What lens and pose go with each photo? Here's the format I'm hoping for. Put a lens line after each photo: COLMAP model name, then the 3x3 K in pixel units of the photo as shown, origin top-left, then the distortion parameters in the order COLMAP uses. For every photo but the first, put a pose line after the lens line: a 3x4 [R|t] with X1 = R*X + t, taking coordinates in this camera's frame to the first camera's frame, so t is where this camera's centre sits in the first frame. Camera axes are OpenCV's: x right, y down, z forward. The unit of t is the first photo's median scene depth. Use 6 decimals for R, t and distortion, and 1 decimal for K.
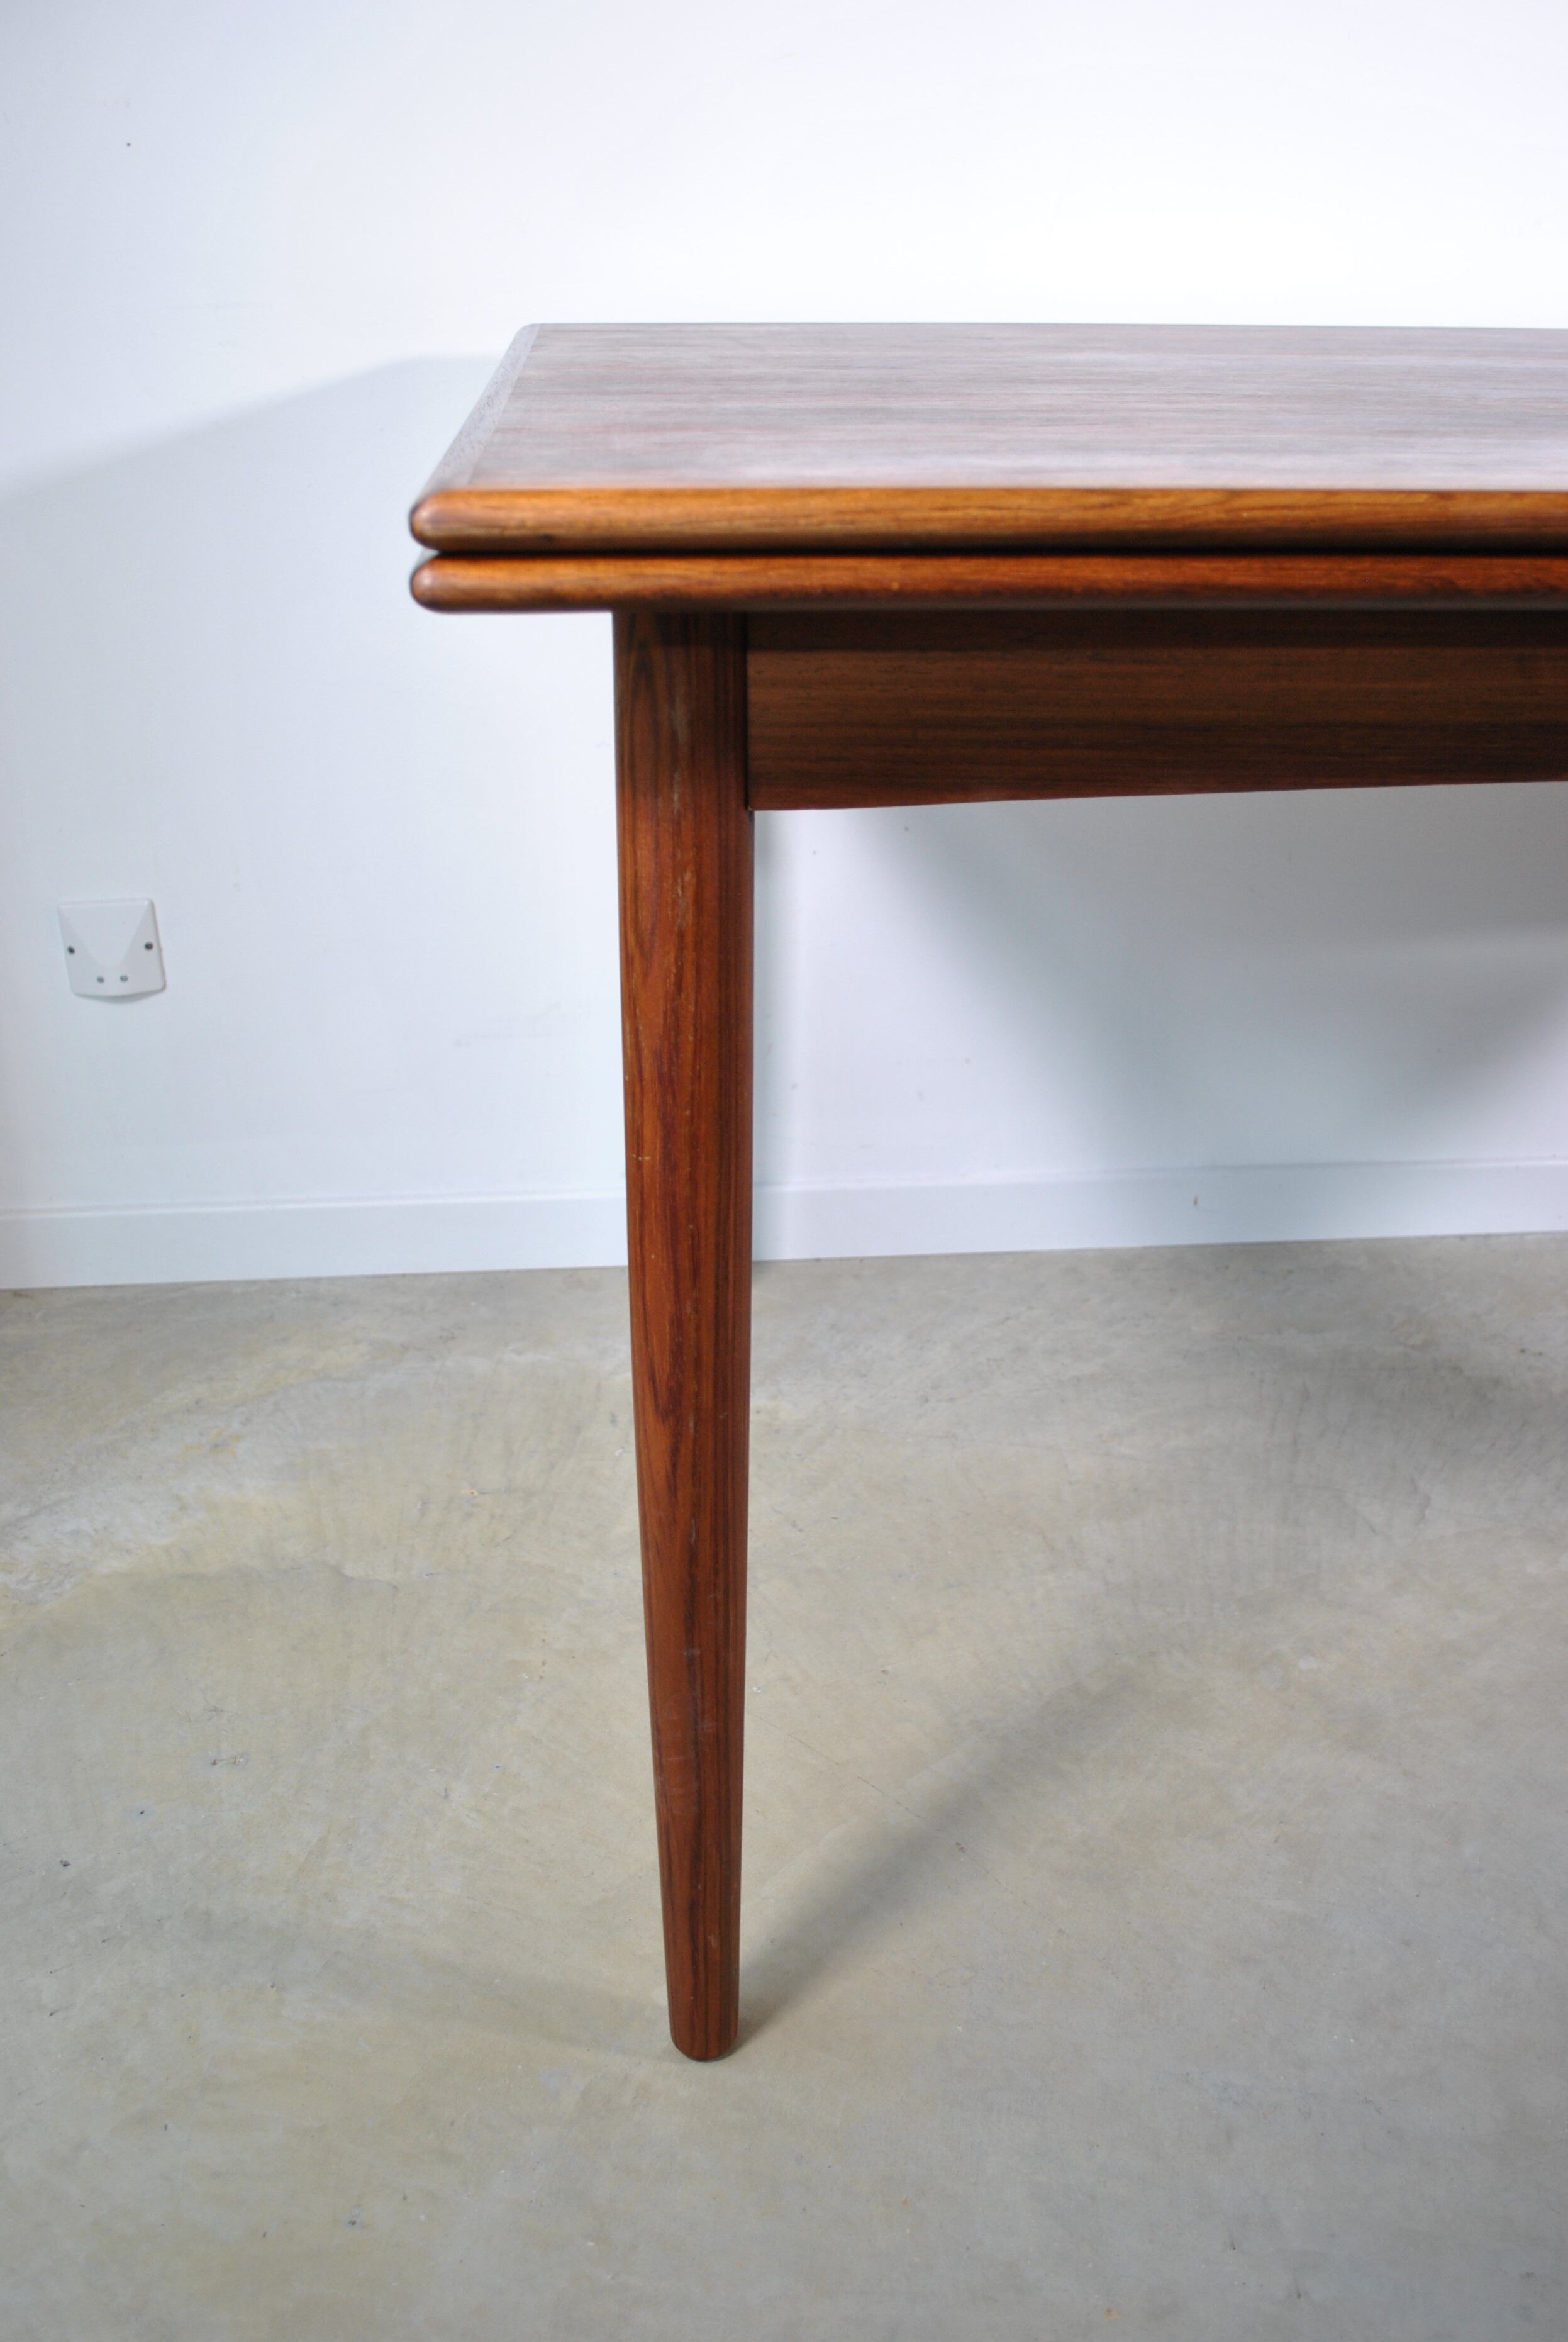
lens RADIAL K [[2133.4, 0, 774.1], [0, 2133.4, 1177.1], [0, 0, 1]] dist [-0.075889, 0.007818]
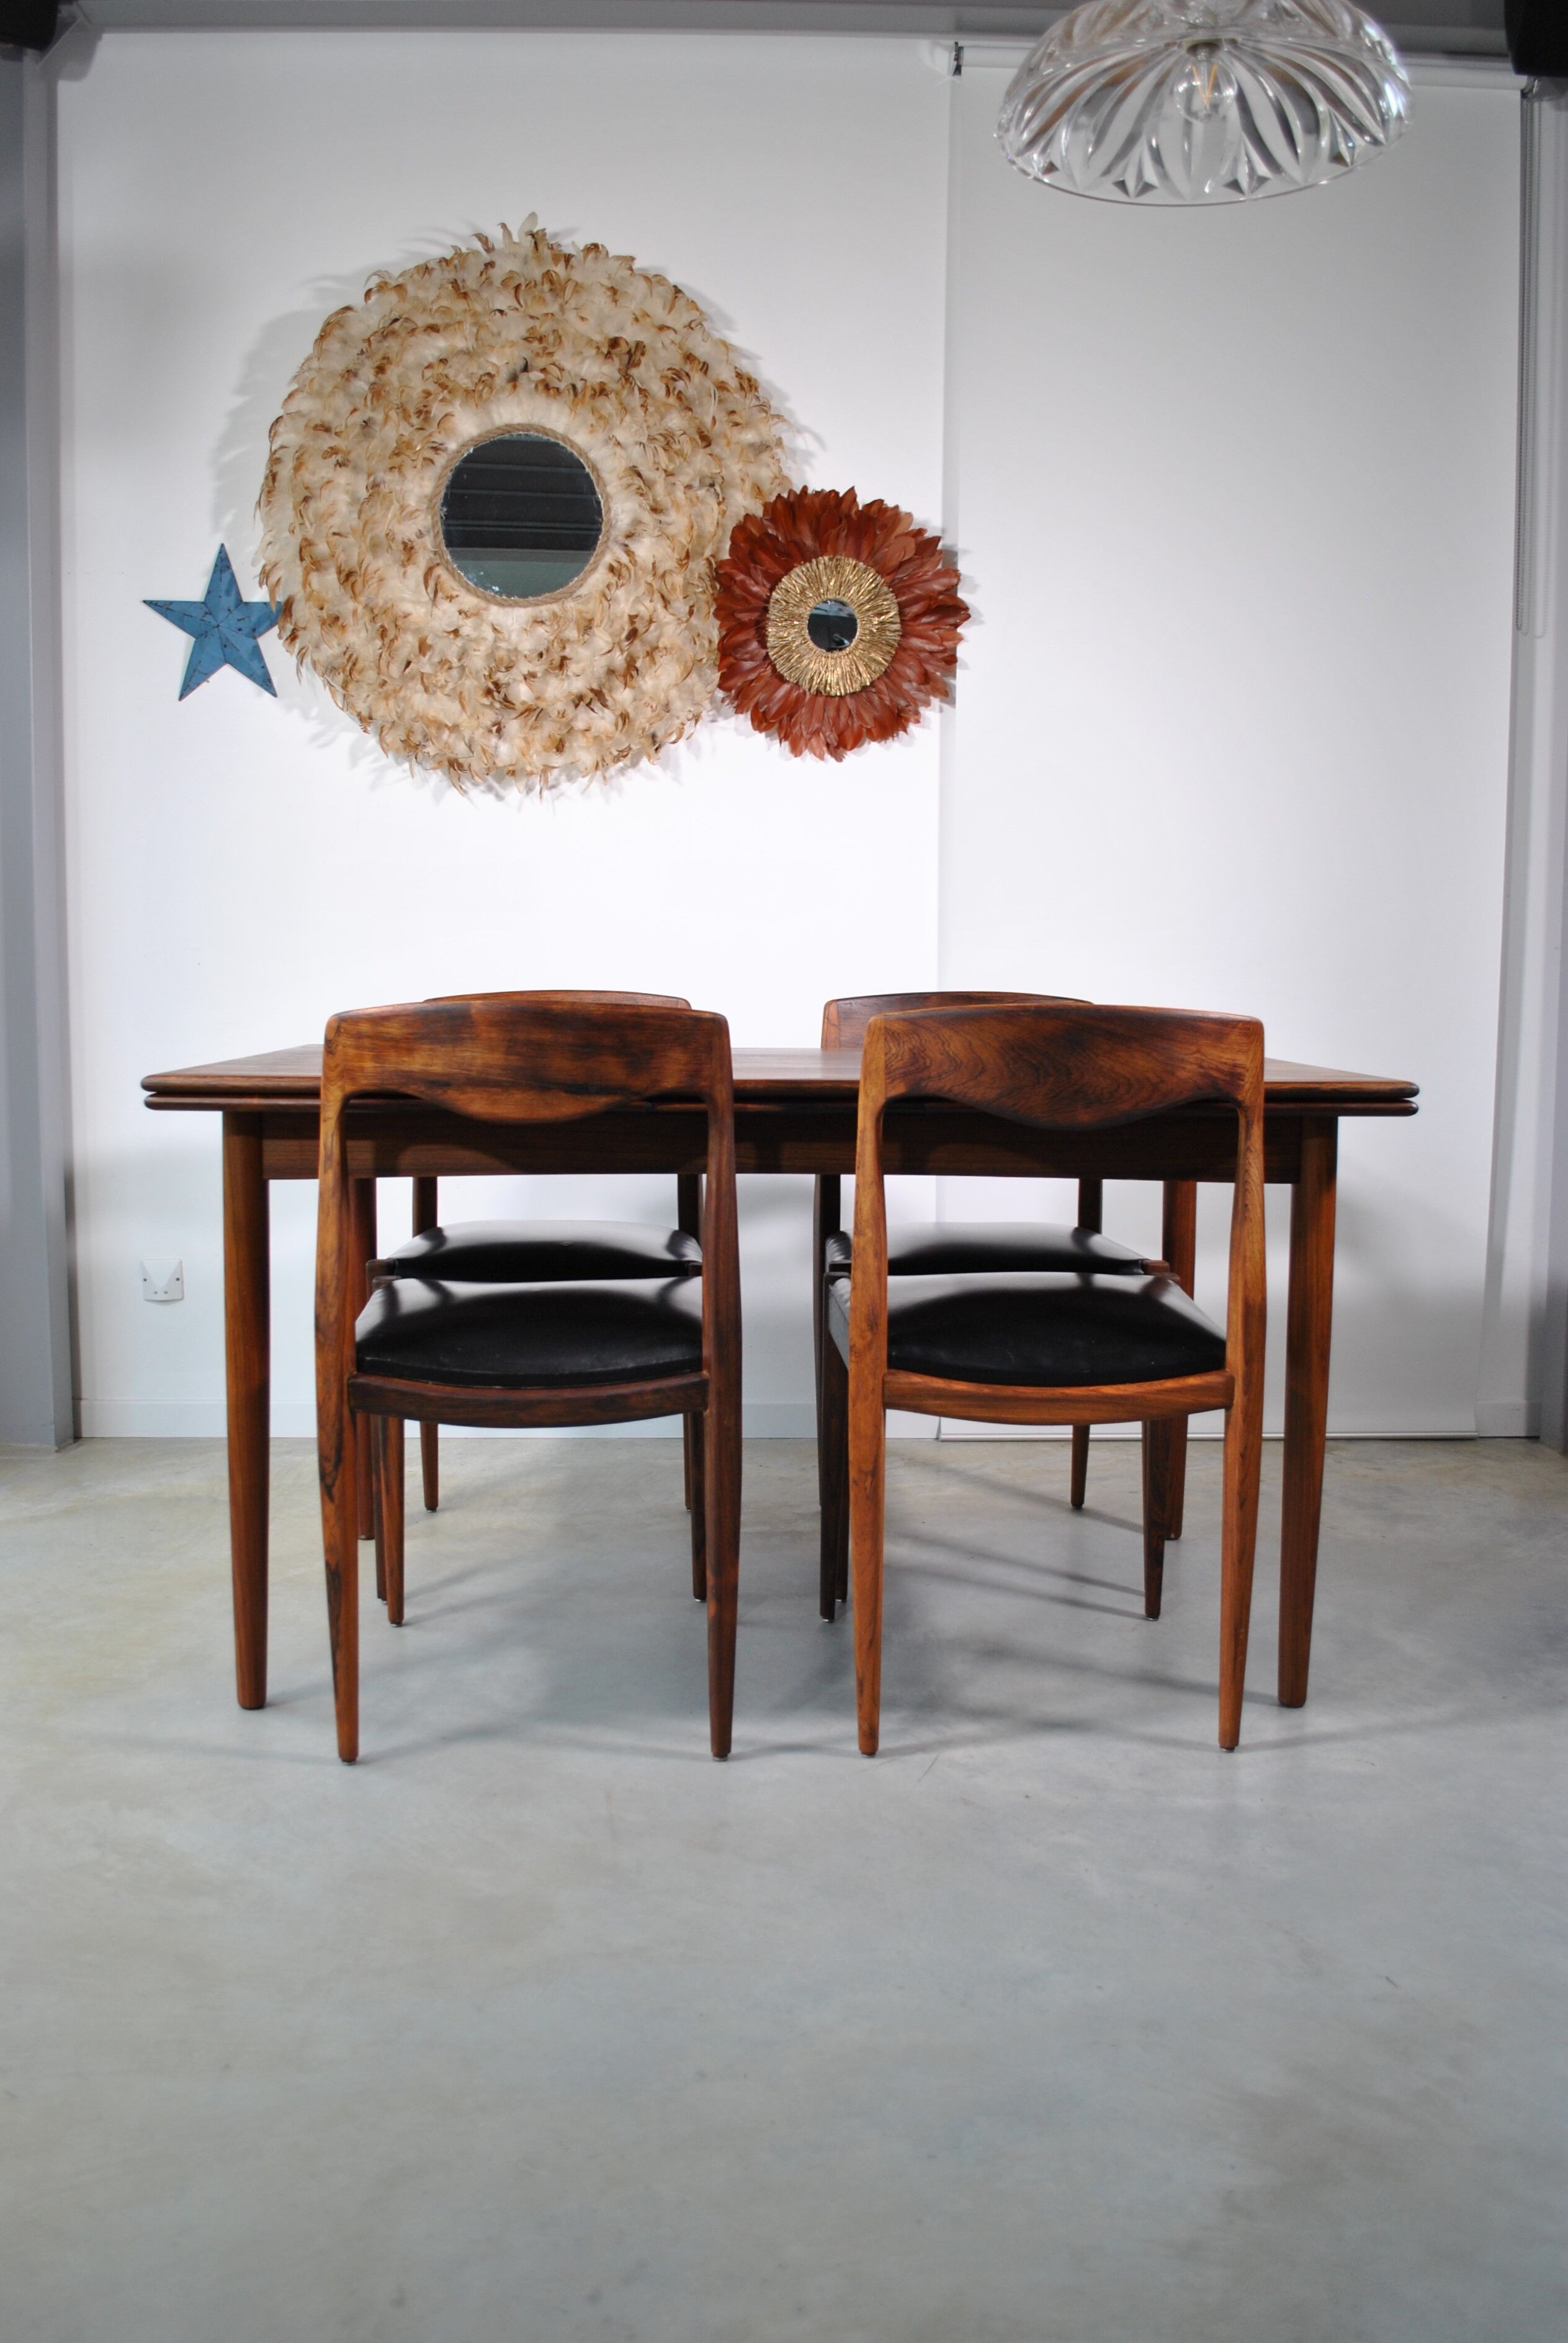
lens RADIAL K [[1976.8, 0, 769.1], [0, 1976.8, 1173.0], [0, 0, 1]] dist [-0.083142, 0.010907]
pose [[0.998897, 0.013127, -0.045094, 0.736833], [-0.027283, 0.943713, -0.329638, 0.773527], [0.038228, 0.330504, 0.943030, -1.719668]]
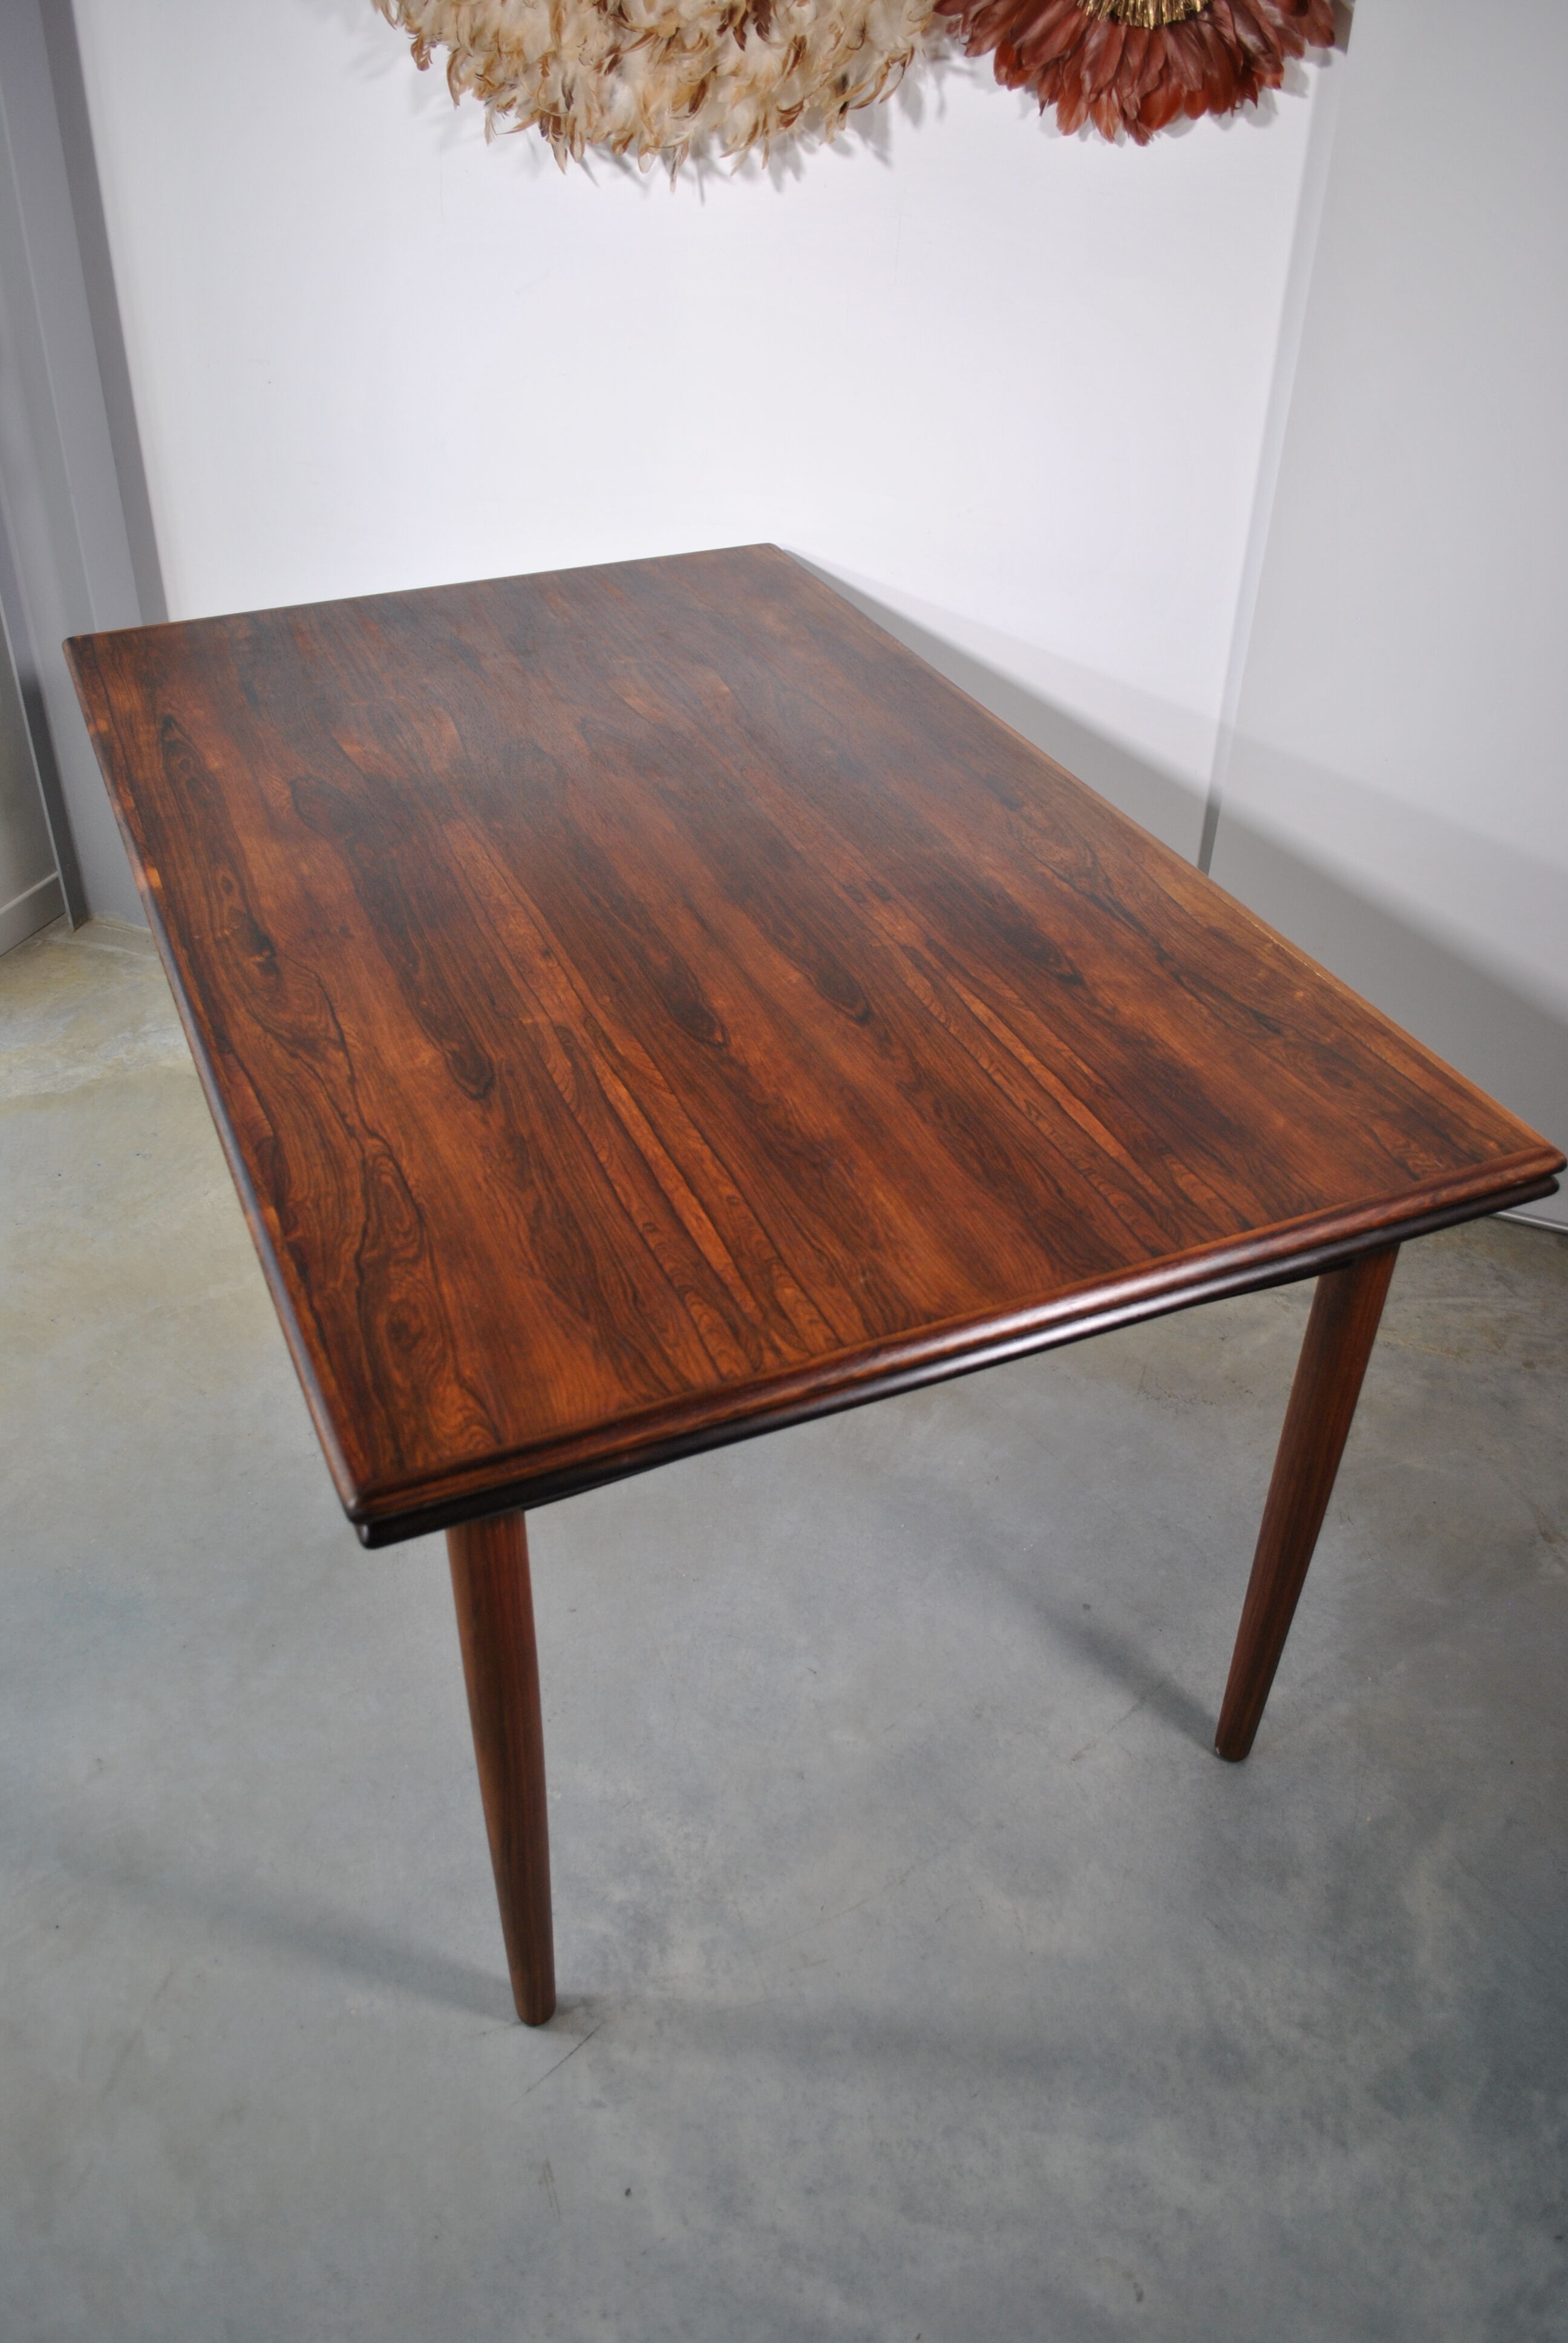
lens RADIAL K [[1850.0, 0, 771.2], [0, 1850.0, 1169.5], [0, 0, 1]] dist [-0.085522, 0.015974]
pose [[0.901450, 0.274831, -0.334450, 1.267329], [-0.203888, 0.951104, 0.232015, -0.386764], [0.381861, -0.140960, 0.913407, -0.709098]]
